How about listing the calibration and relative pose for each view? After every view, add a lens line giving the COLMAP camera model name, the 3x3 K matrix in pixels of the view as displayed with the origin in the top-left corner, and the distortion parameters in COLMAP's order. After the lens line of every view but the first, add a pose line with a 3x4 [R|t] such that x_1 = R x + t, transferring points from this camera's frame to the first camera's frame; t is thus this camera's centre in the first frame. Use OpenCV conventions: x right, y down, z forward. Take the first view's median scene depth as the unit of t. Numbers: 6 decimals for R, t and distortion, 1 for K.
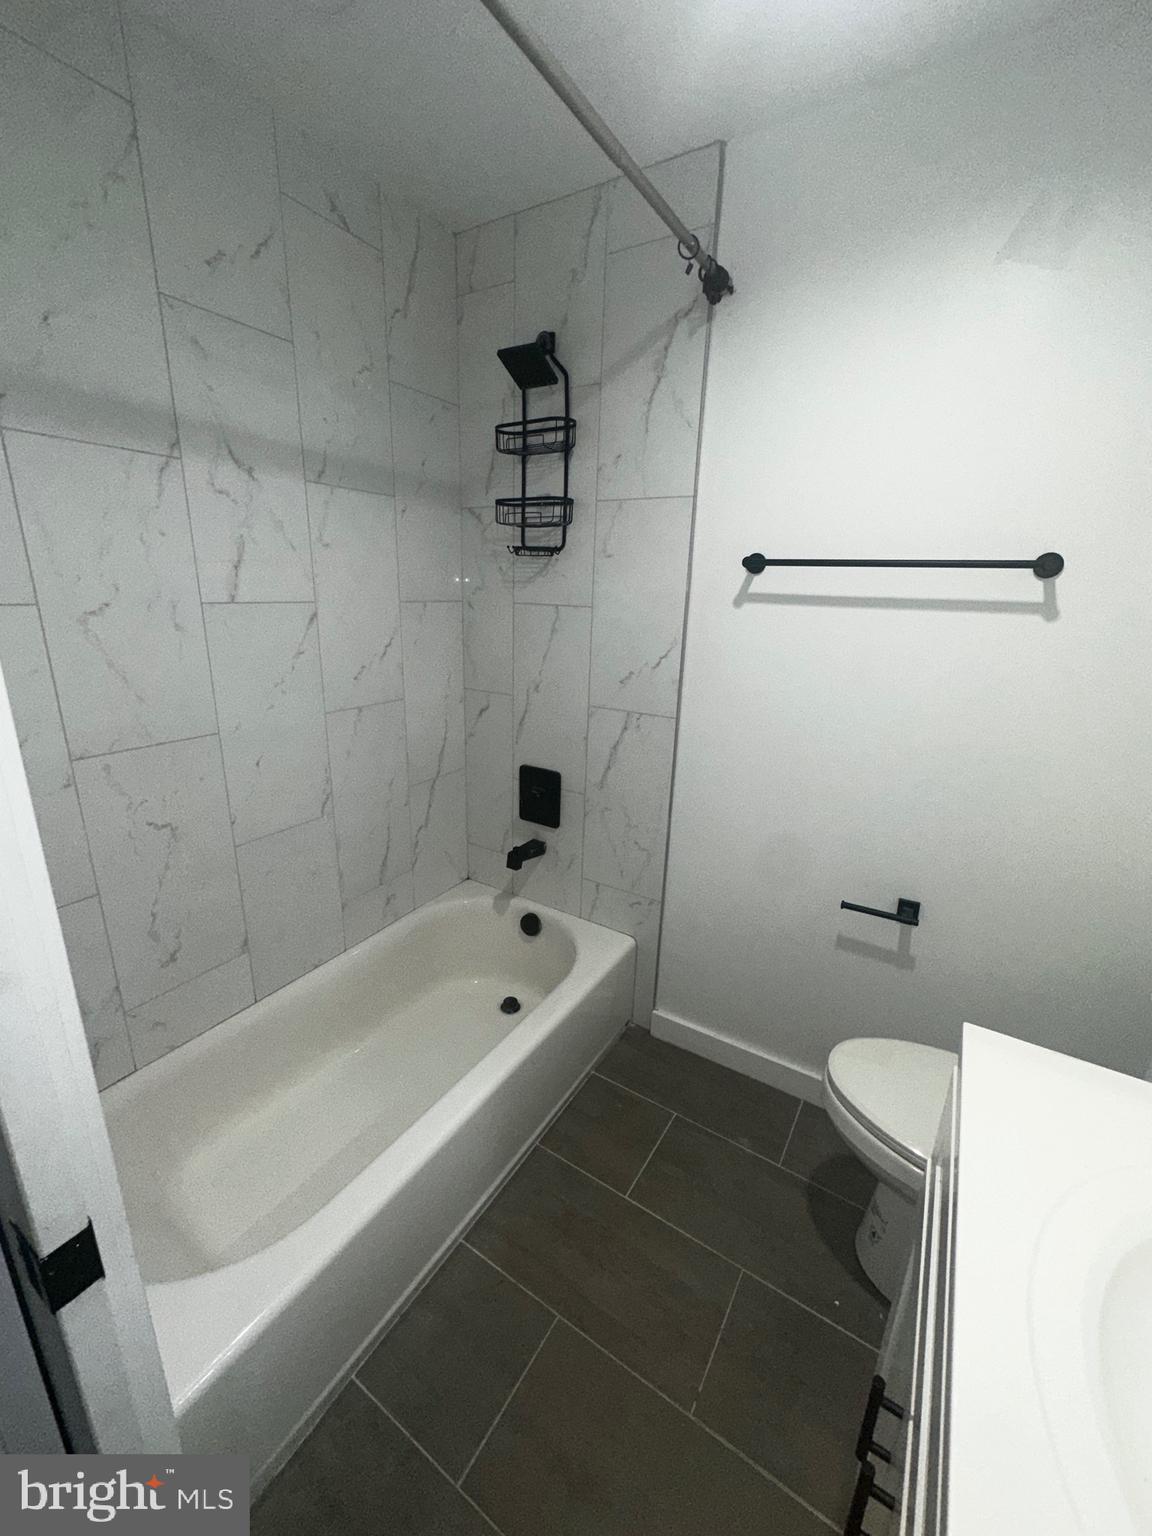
lens RADIAL K [[617.1, 0, 568.1], [0, 617.1, 767.1], [0, 0, 1]] dist [-0.006083, 0.001372]
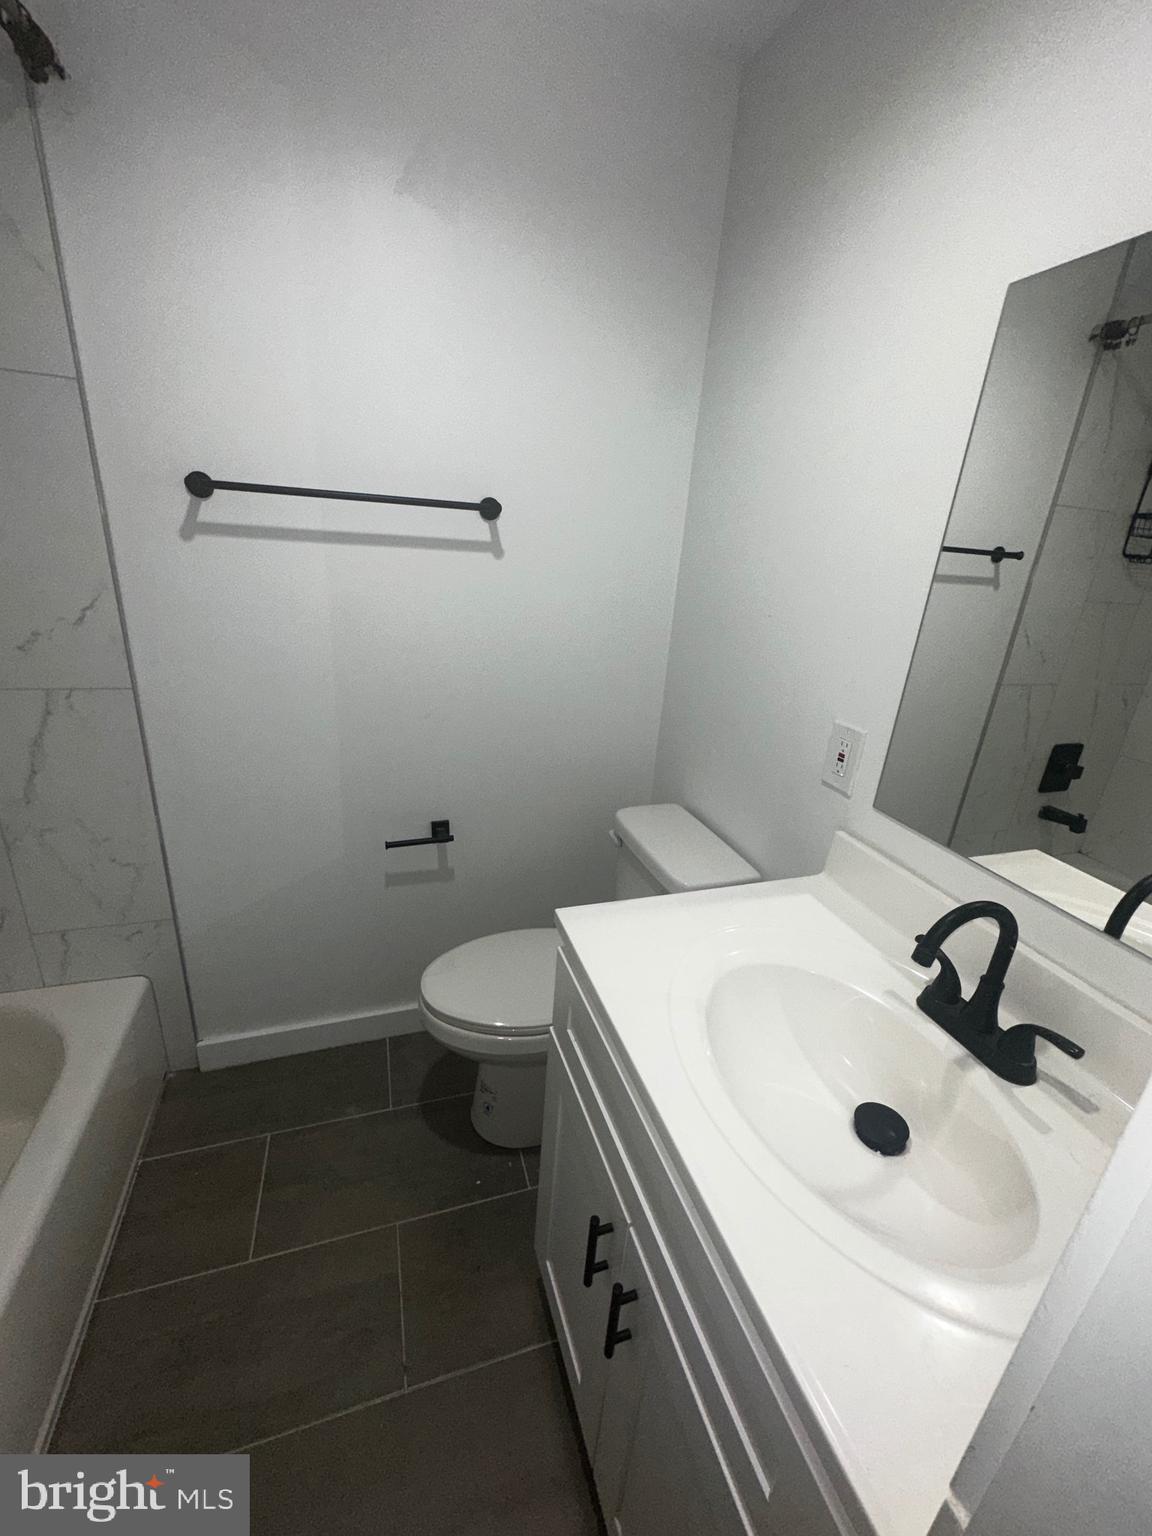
lens RADIAL K [[617.1, 0, 580.3], [0, 617.1, 768.5], [0, 0, 1]] dist [-0.006083, 0.001372]
pose [[0.627045, -0.250752, 0.737522, -0.071592], [0.172666, 0.967964, 0.182299, -0.029031], [-0.759606, 0.013036, 0.650253, 0.095930]]
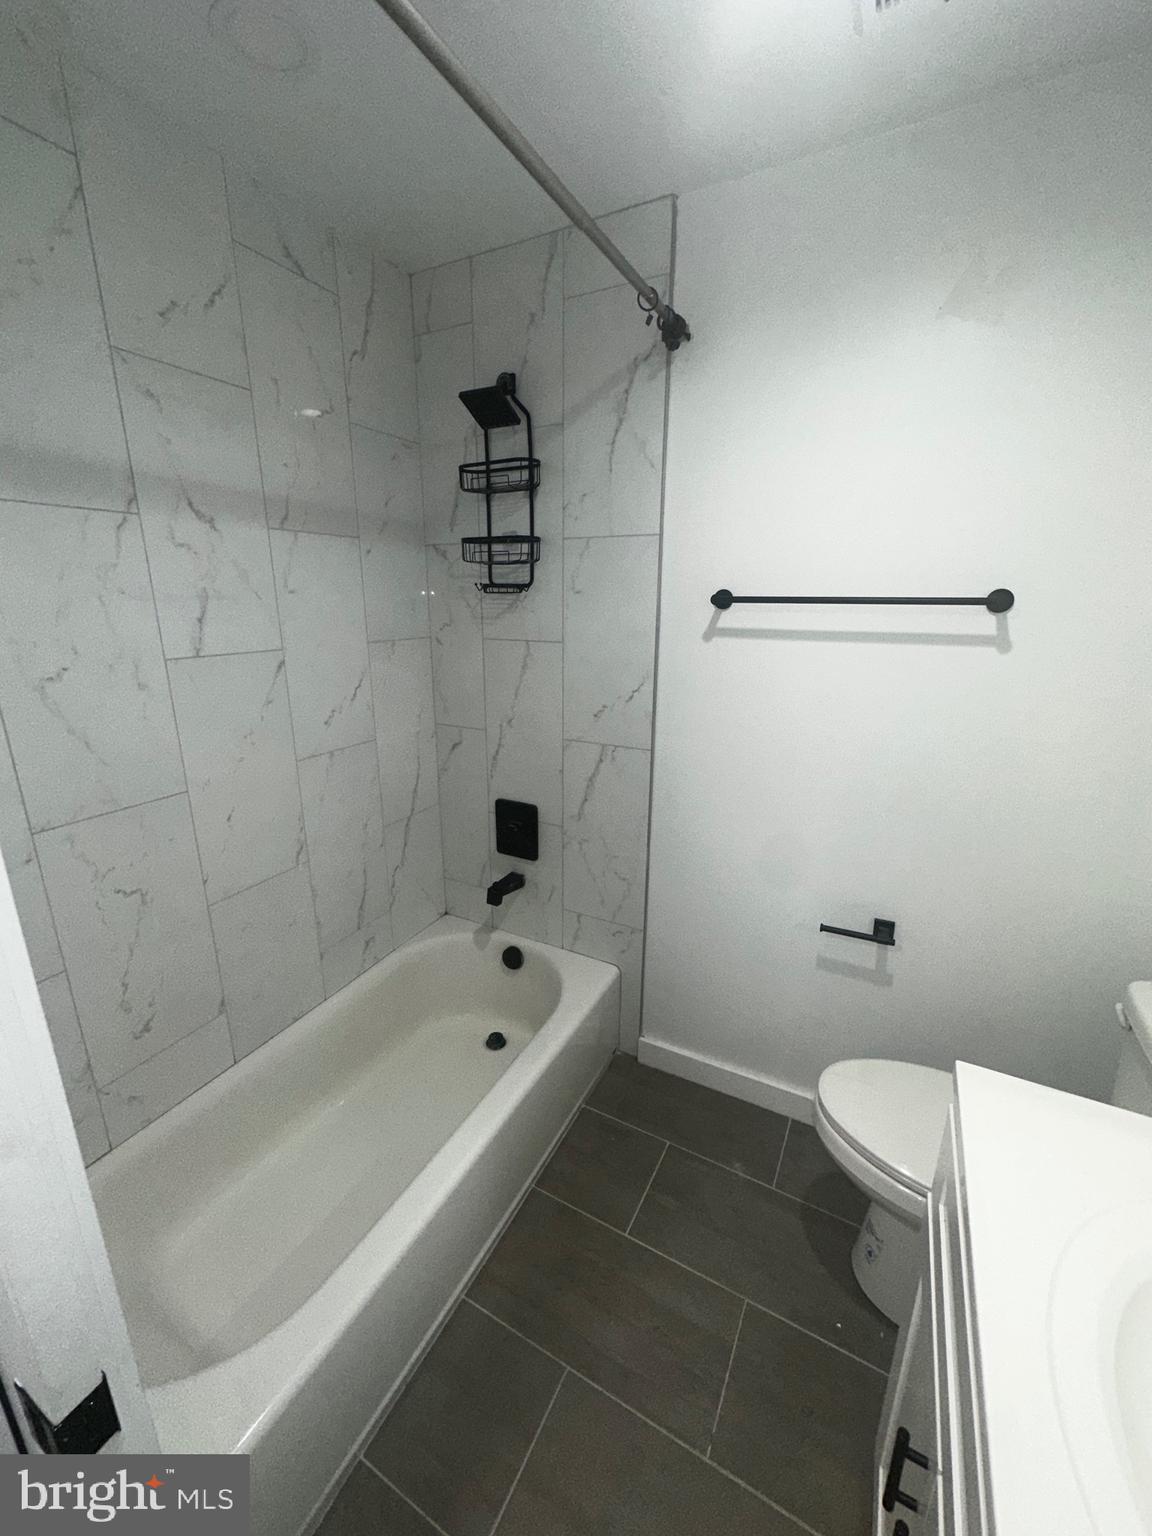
lens RADIAL K [[617.1, 0, 570.0], [0, 617.1, 767.5], [0, 0, 1]] dist [-0.006083, 0.001372]
pose [[0.997021, -0.043812, 0.063476, -0.026325], [0.044643, 0.998934, -0.011728, -0.050192], [-0.062895, 0.014527, 0.997914, -0.001497]]
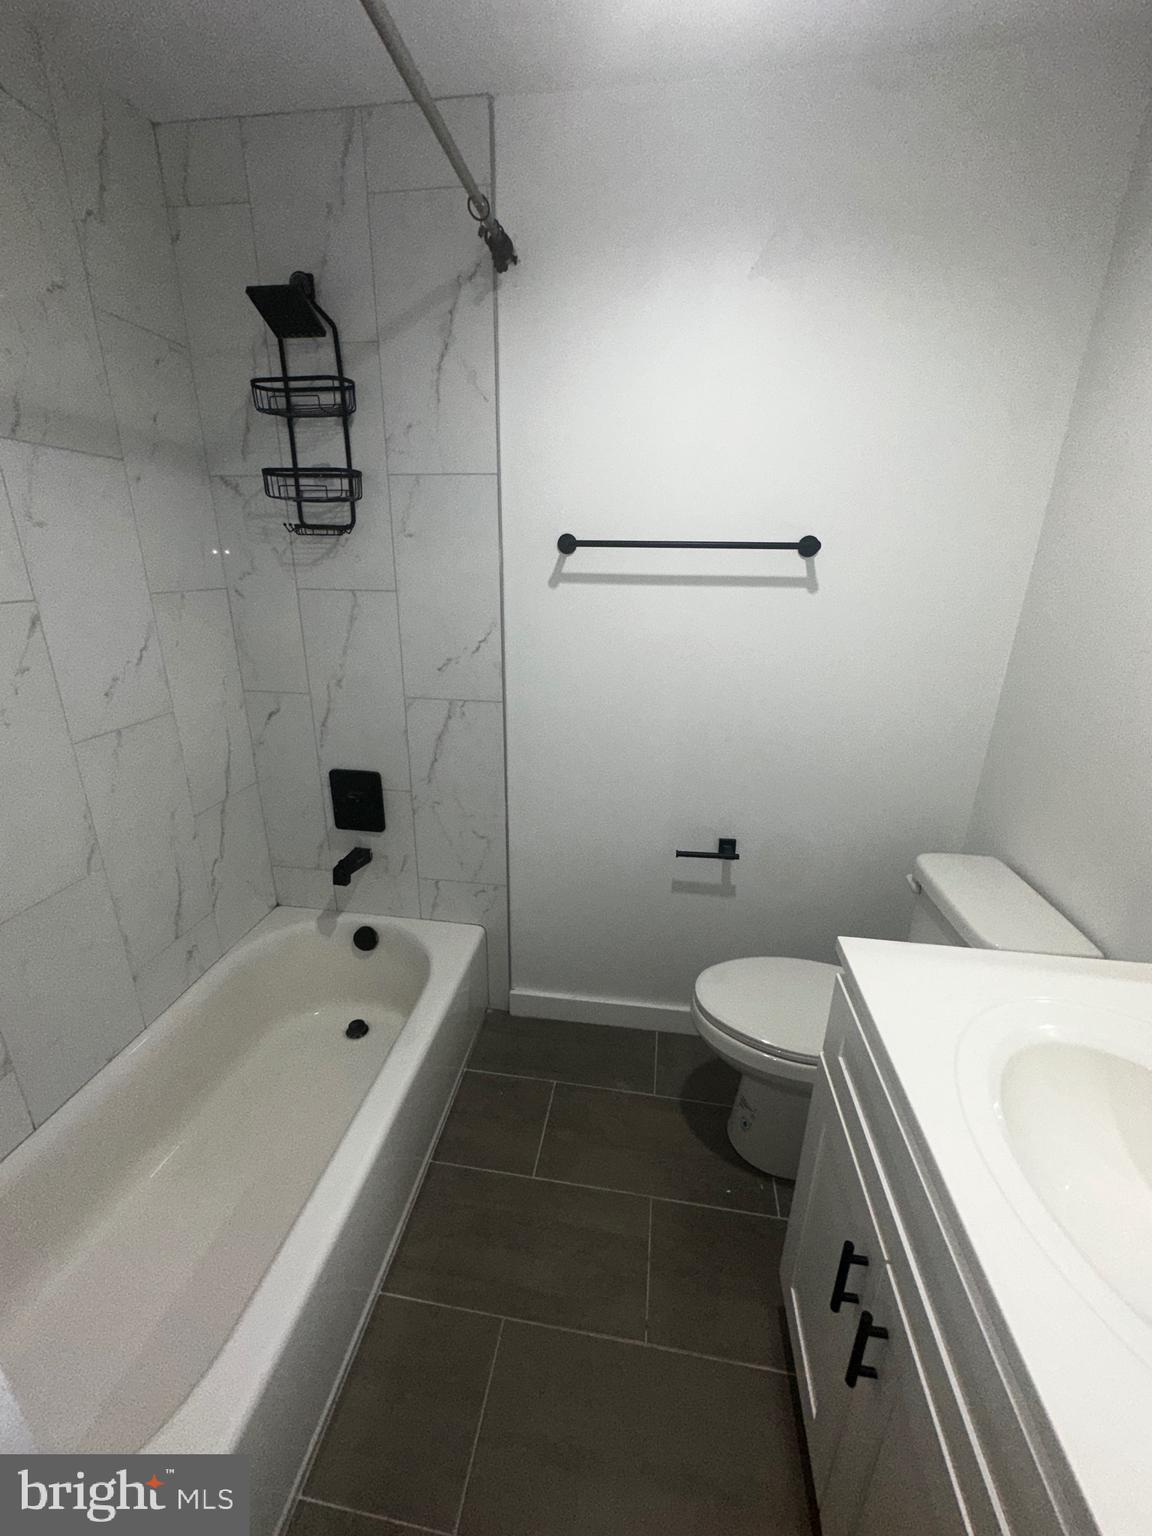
lens RADIAL K [[617.1, 0, 575.3], [0, 617.1, 768.9], [0, 0, 1]] dist [-0.006083, 0.001372]
pose [[0.911460, -0.148024, 0.383836, -0.129301], [0.128771, 0.988793, 0.075542, -0.036718], [-0.390717, -0.019427, 0.920306, 0.046594]]
